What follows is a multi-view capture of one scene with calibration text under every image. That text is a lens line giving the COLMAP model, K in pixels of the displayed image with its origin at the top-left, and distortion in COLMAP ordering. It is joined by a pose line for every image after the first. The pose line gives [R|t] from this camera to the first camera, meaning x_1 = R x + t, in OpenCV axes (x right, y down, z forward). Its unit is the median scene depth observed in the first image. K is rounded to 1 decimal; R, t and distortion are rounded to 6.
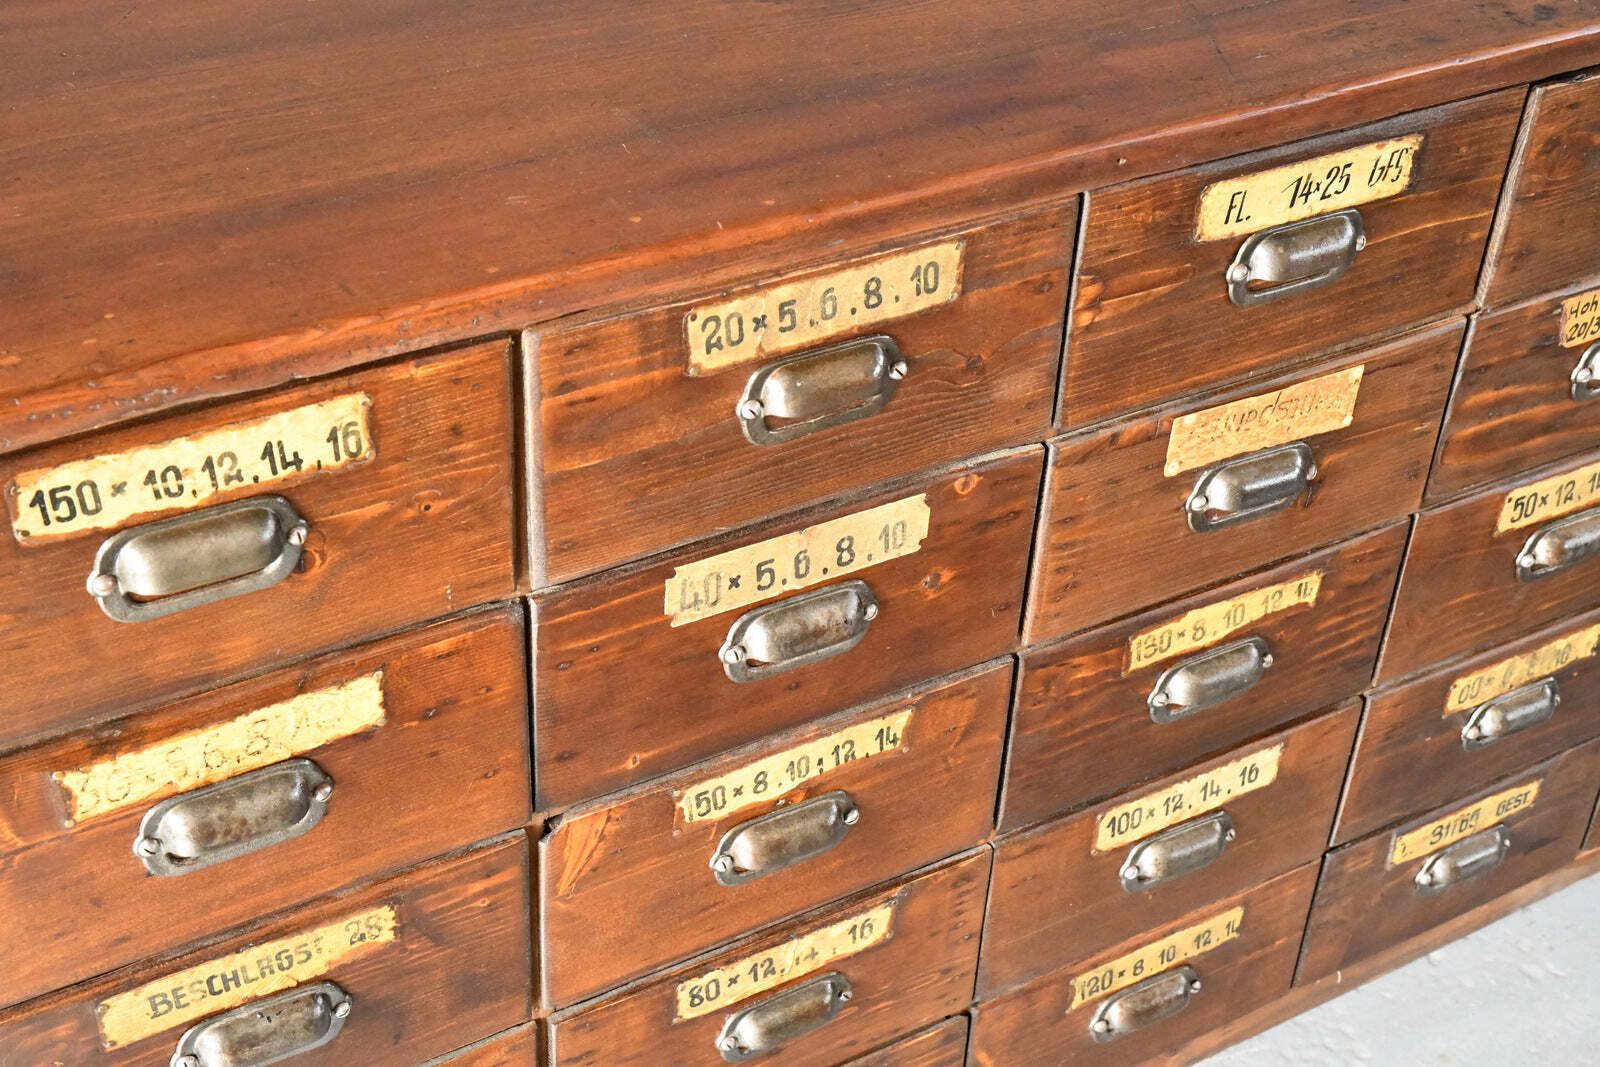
lens RADIAL K [[2258.7, 0, 800.0], [0, 2258.7, 533.5], [0, 0, 1]] dist [-0.006764, 0.032679]
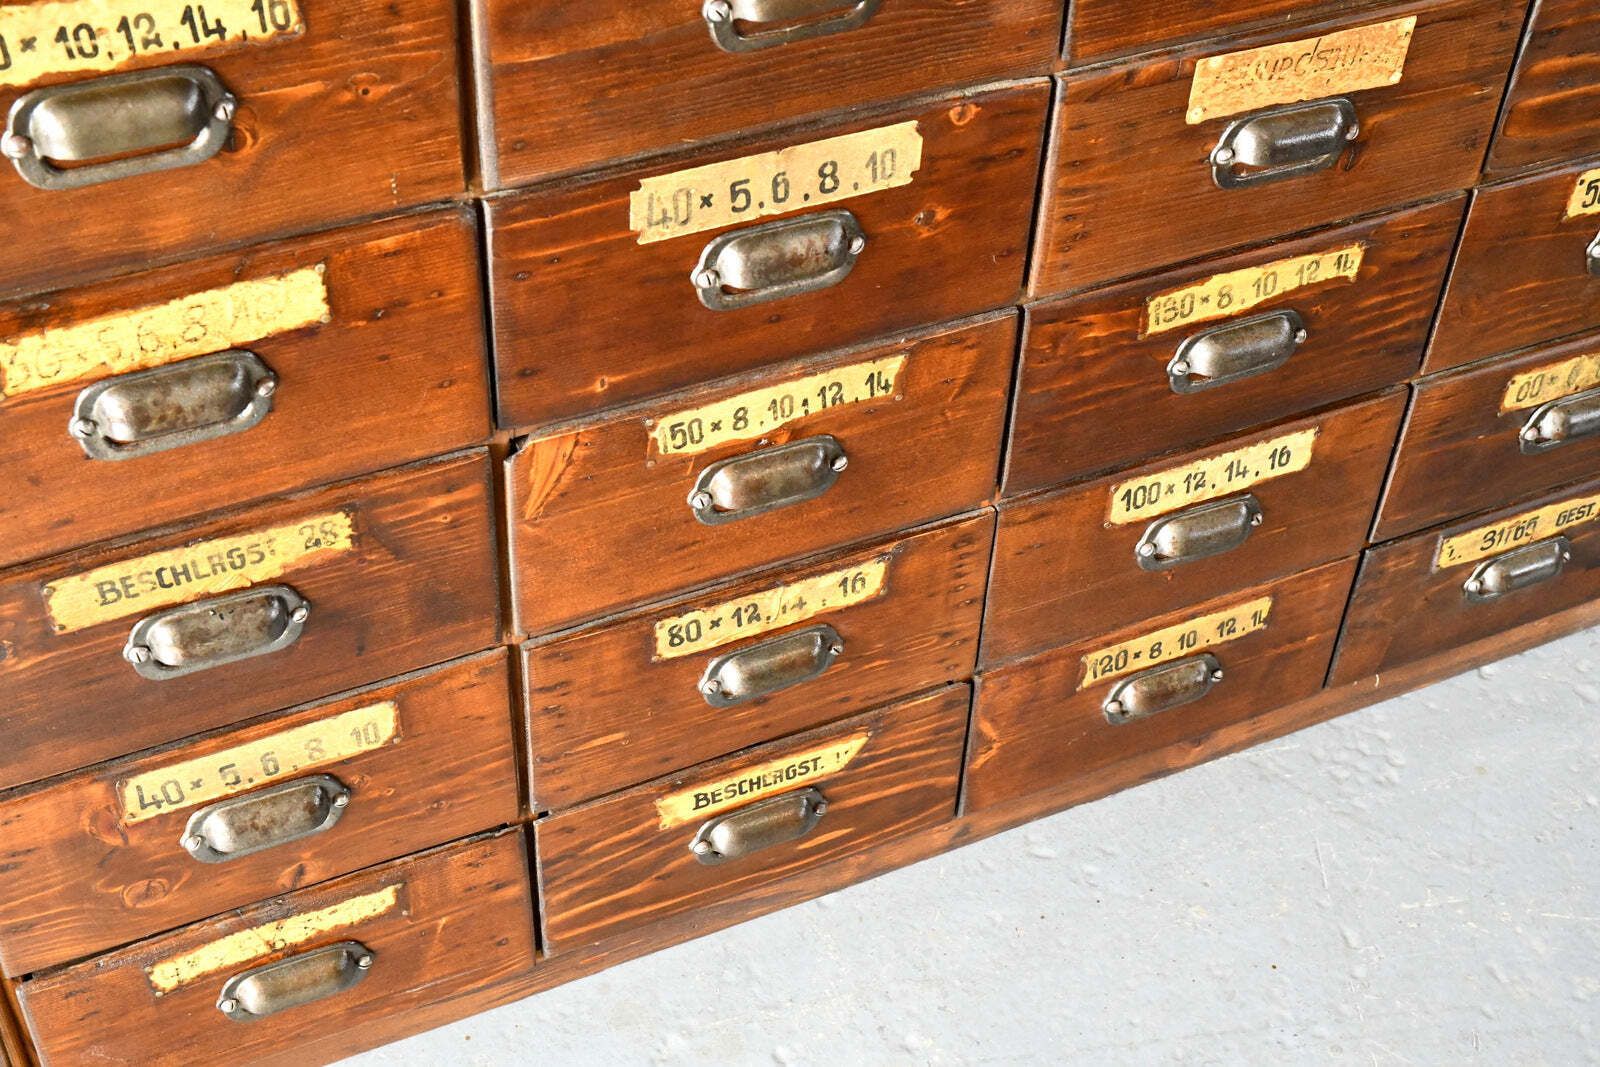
lens RADIAL K [[2258.7, 0, 800.0], [0, 2258.7, 533.5], [0, 0, 1]] dist [-0.006764, 0.032679]
pose [[0.995098, 0.063338, -0.075948, 0.084491], [-0.053734, 0.991021, 0.122434, 0.038307], [0.083021, -0.117753, 0.989566, 0.032596]]
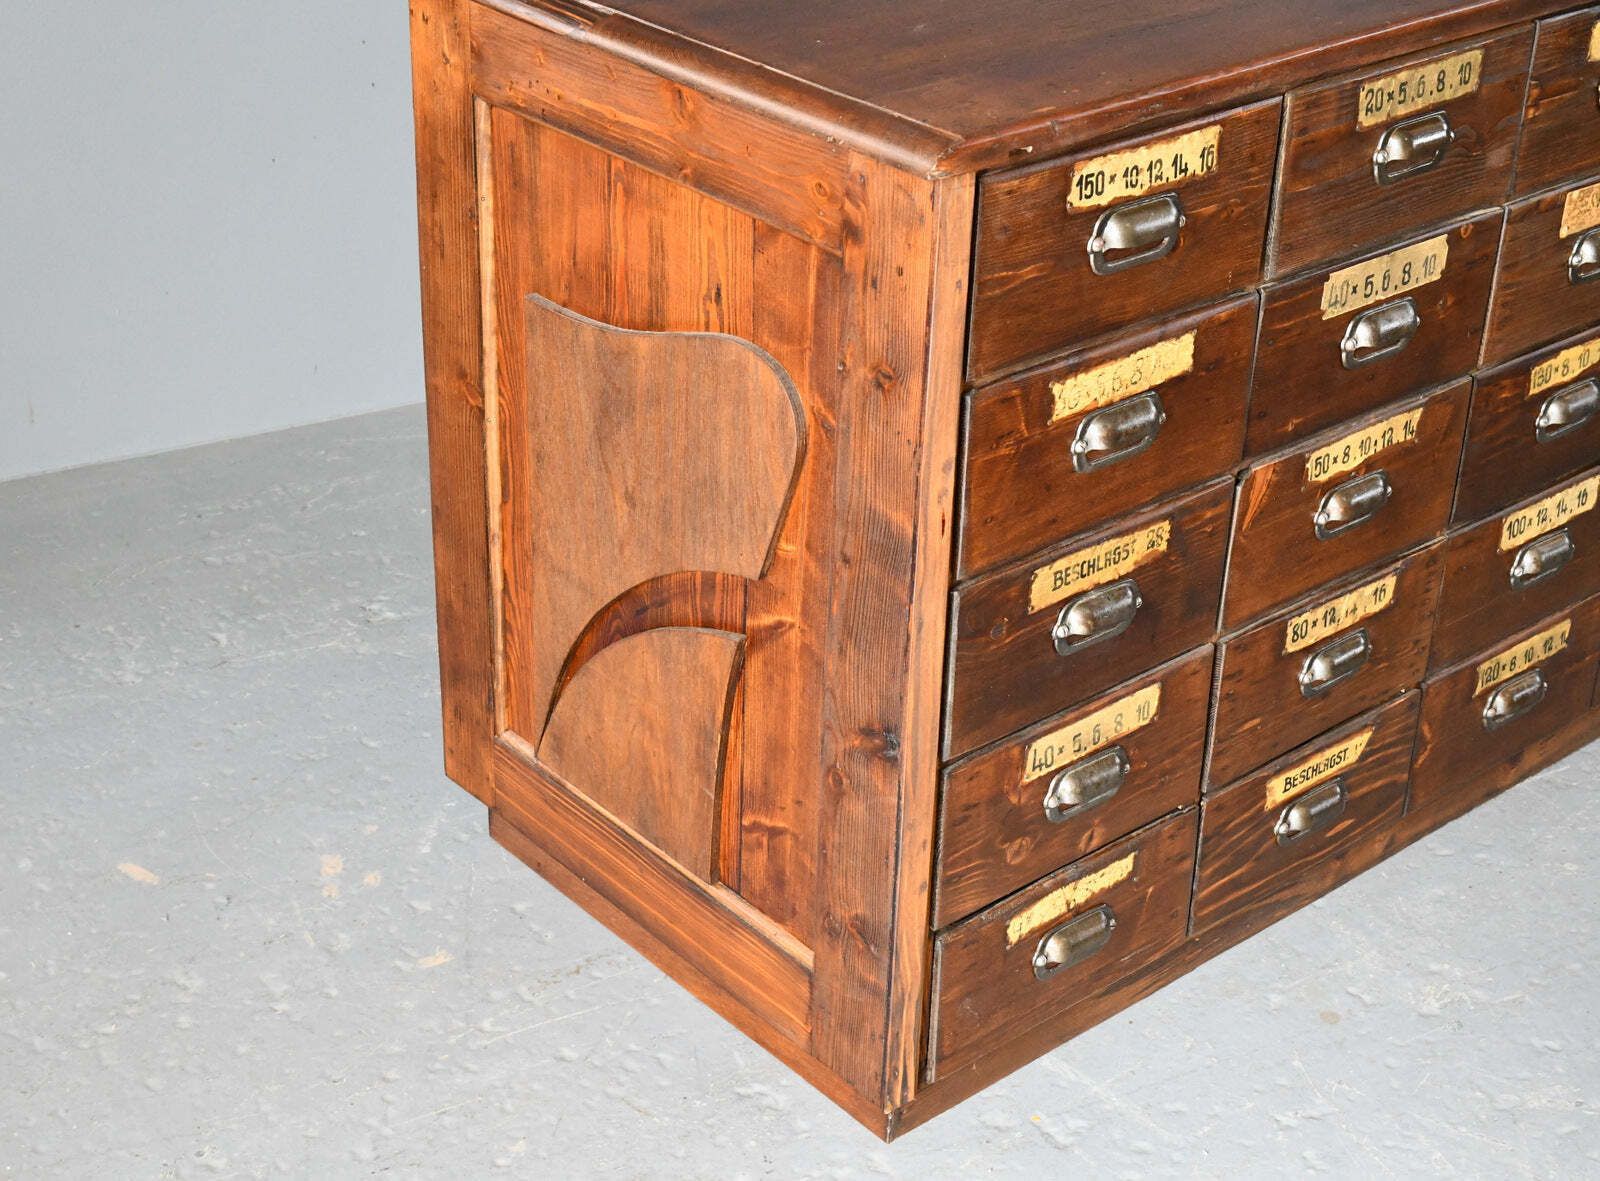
lens RADIAL K [[2473.5, 0, 721.3], [0, 2473.5, 589.9], [0, 0, 1]] dist [-0.006077, 0.082248]
pose [[0.986315, -0.110204, 0.122626, -0.621132], [0.126102, 0.983397, -0.130496, 0.352829], [-0.106209, 0.144174, 0.983836, -0.525328]]
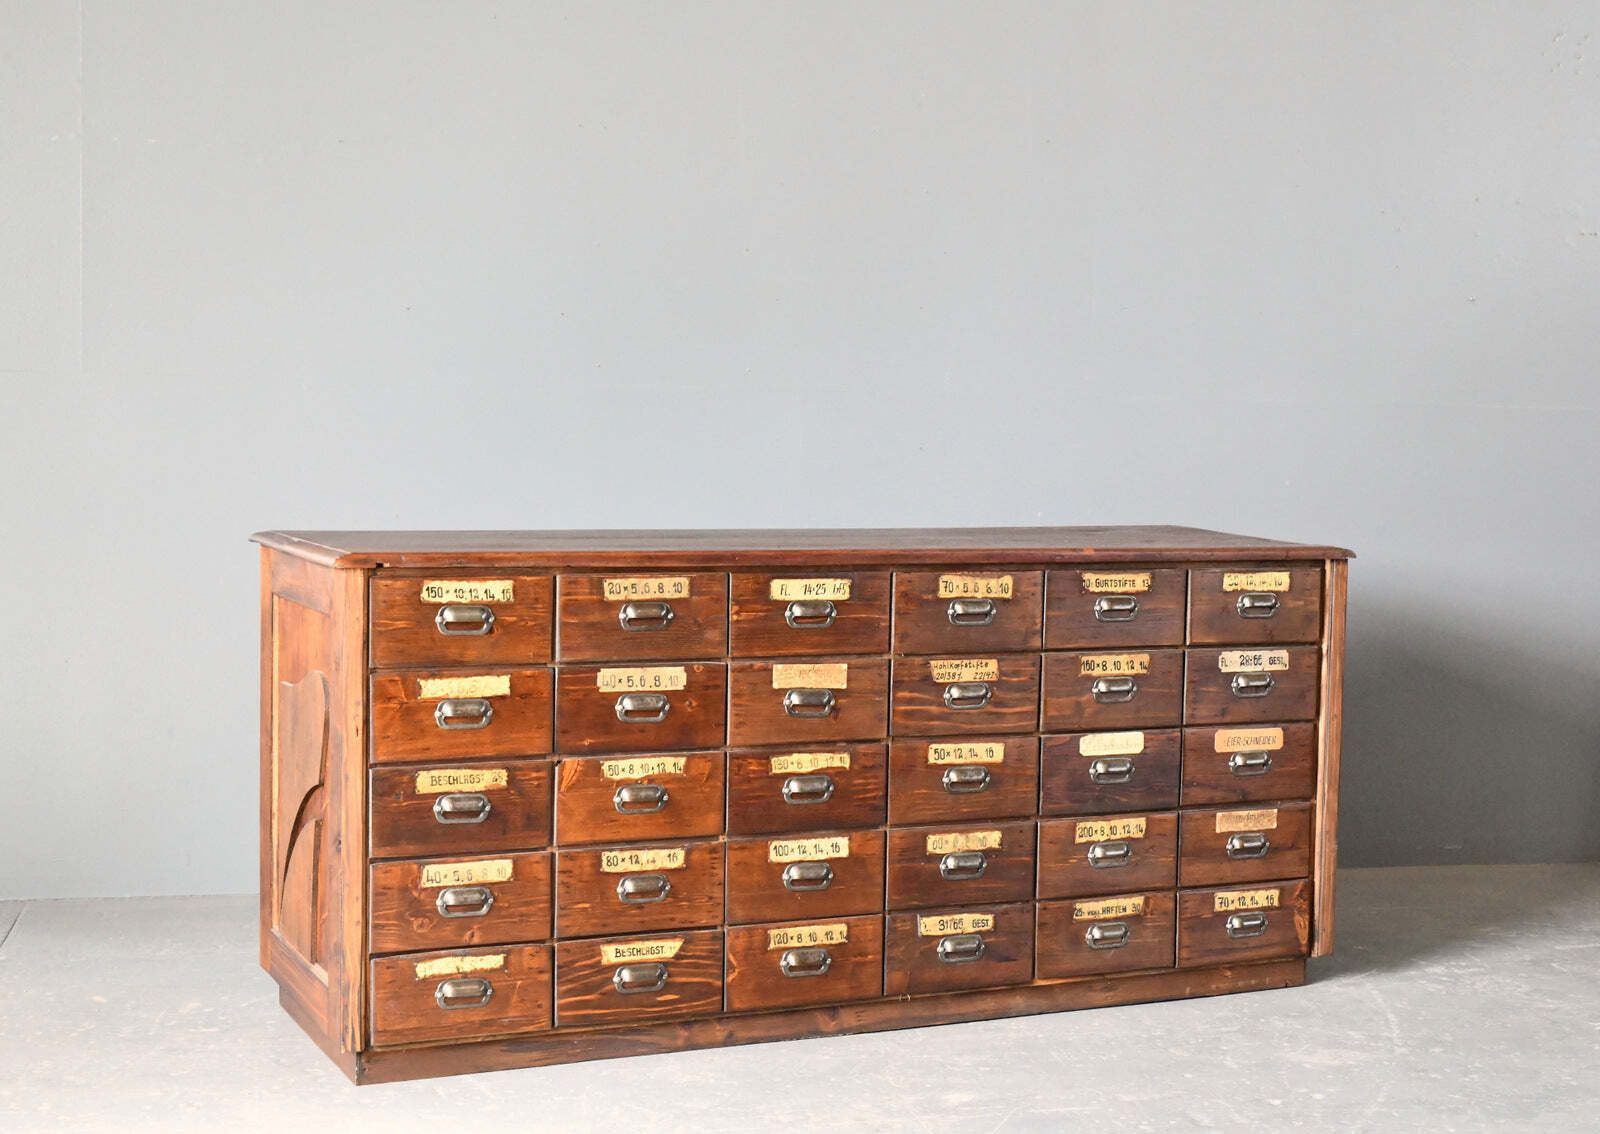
lens RADIAL K [[2350.9, 0, 846.6], [0, 2350.9, 570.5], [0, 0, 1]] dist [0.001800, 0.014976]
pose [[0.996494, -0.022979, -0.080446, 0.524227], [-0.024536, 0.838995, -0.543586, 1.576553], [0.079984, 0.543654, 0.835490, -1.734885]]
